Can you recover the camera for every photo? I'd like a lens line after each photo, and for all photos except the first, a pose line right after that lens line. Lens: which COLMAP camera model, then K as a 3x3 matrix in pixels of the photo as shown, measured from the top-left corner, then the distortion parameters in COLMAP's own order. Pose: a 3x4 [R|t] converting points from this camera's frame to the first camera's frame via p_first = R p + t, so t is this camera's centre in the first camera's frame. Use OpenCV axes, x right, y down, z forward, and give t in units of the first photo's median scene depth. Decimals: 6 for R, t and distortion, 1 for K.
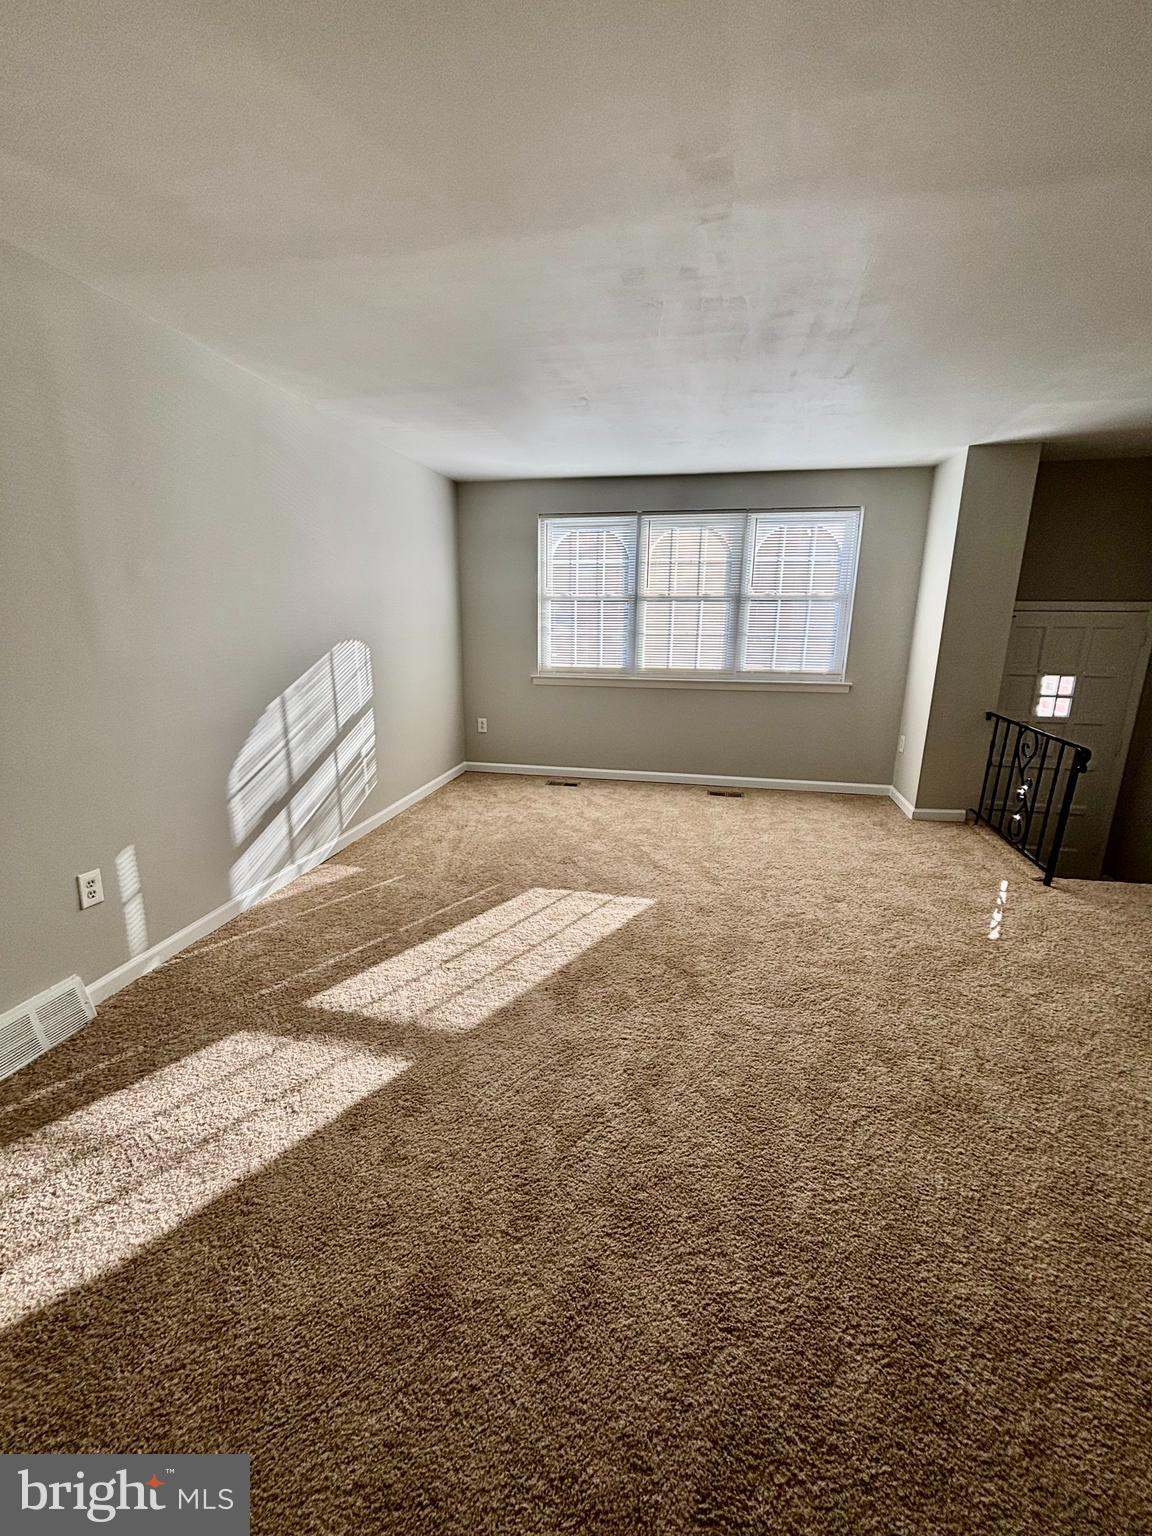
lens RADIAL K [[619.1, 0, 572.2], [0, 619.1, 762.9], [0, 0, 1]] dist [-0.010143, 0.003254]
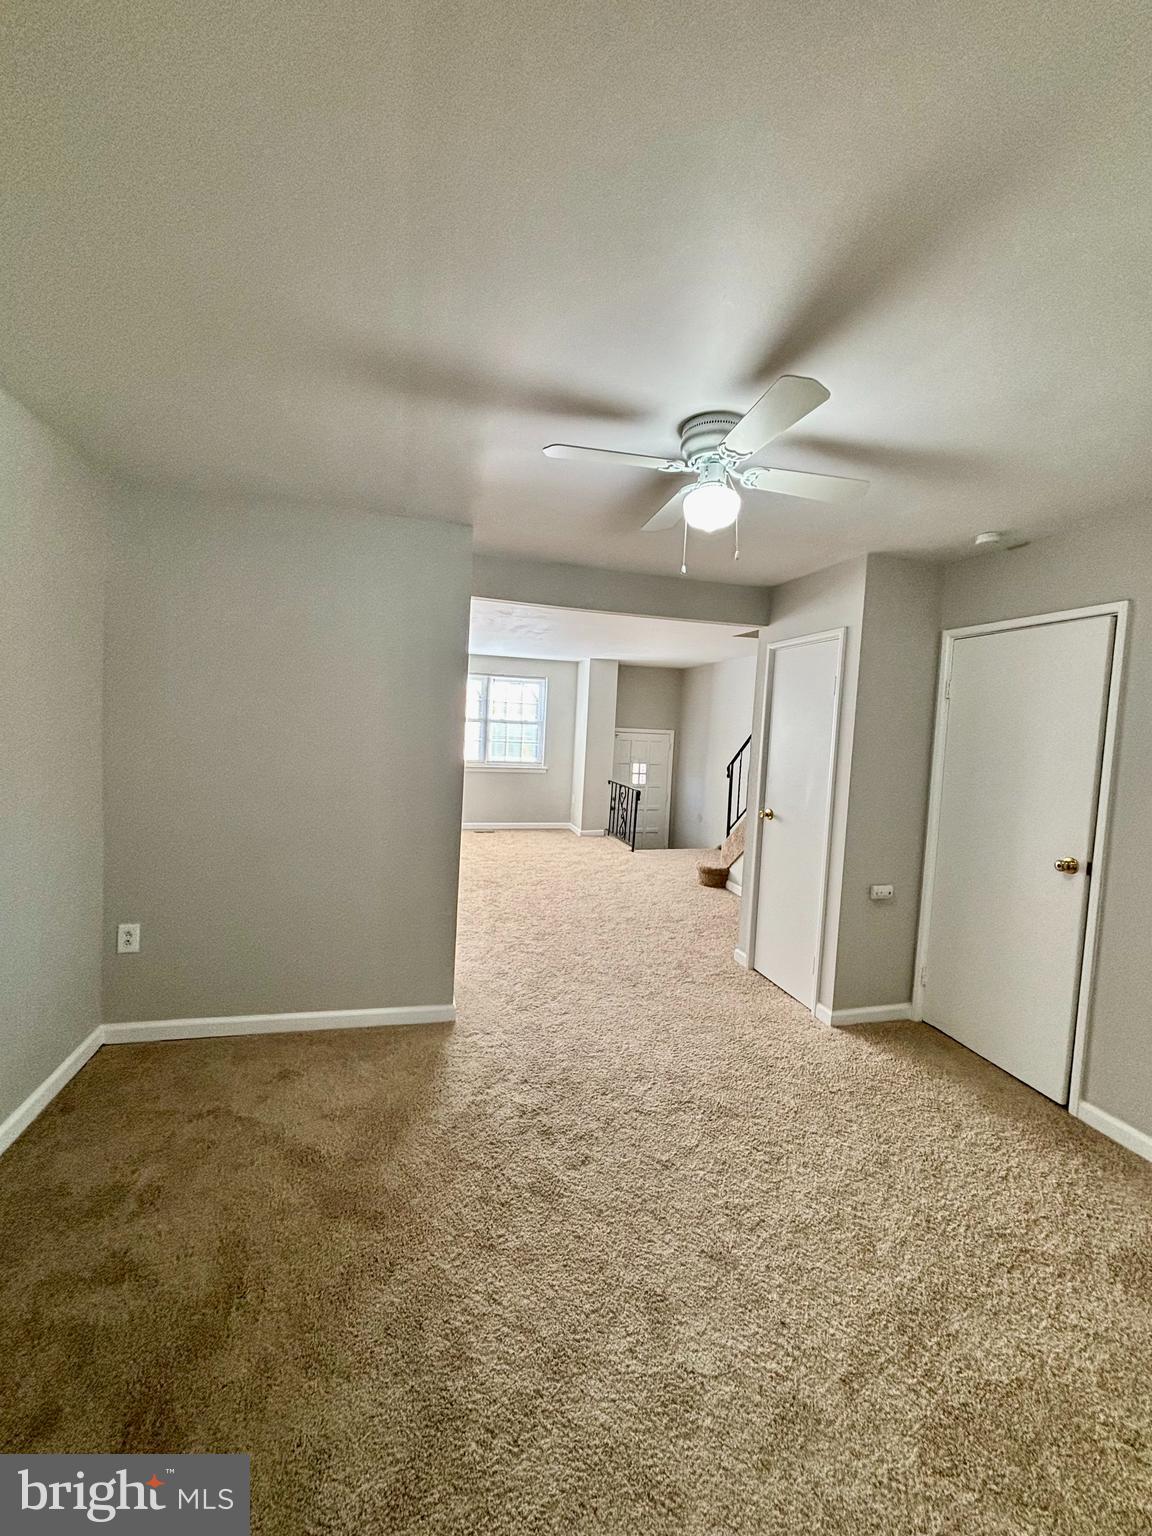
lens RADIAL K [[619.1, 0, 574.4], [0, 619.1, 764.2], [0, 0, 1]] dist [-0.010143, 0.003254]
pose [[0.887464, 0.002139, 0.460873, -0.344238], [0.071042, 0.987403, -0.141382, 0.134655], [-0.455369, 0.158213, 0.876132, -0.694357]]
